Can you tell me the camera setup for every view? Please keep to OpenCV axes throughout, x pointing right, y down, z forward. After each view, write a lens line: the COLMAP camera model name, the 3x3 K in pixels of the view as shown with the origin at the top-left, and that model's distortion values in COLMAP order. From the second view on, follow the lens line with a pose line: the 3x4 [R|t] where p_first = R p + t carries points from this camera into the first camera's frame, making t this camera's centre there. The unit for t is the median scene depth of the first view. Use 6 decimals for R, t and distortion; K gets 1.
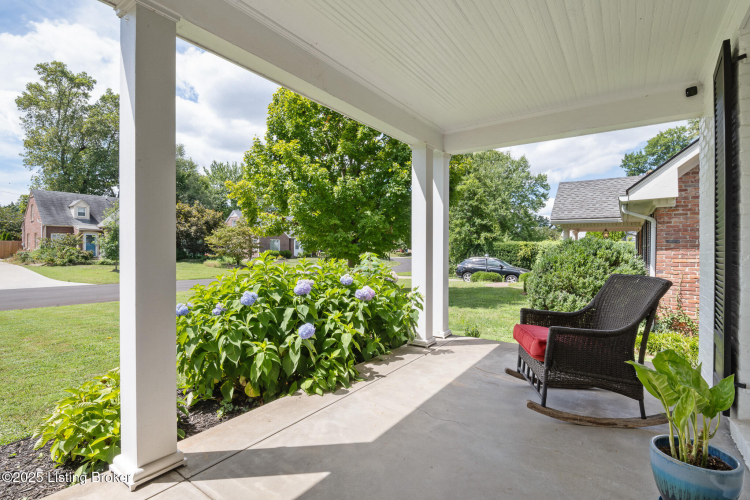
lens RADIAL K [[363.4, 0, 374.0], [0, 363.4, 252.2], [0, 0, 1]] dist [-0.006279, -0.001537]
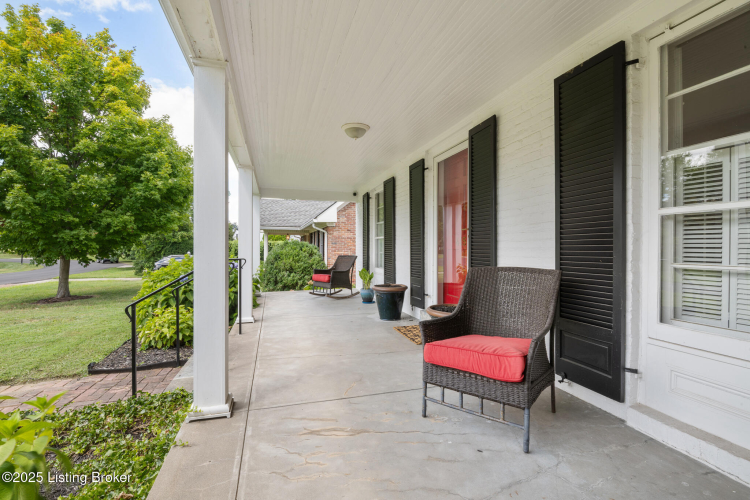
lens RADIAL K [[363.4, 0, 374.0], [0, 363.4, 252.2], [0, 0, 1]] dist [-0.006279, -0.001537]
pose [[0.636640, -0.009722, 0.771100, -0.560635], [0.004375, 0.999950, 0.008995, 0.002275], [-0.771149, -0.002353, 0.636650, -0.432861]]
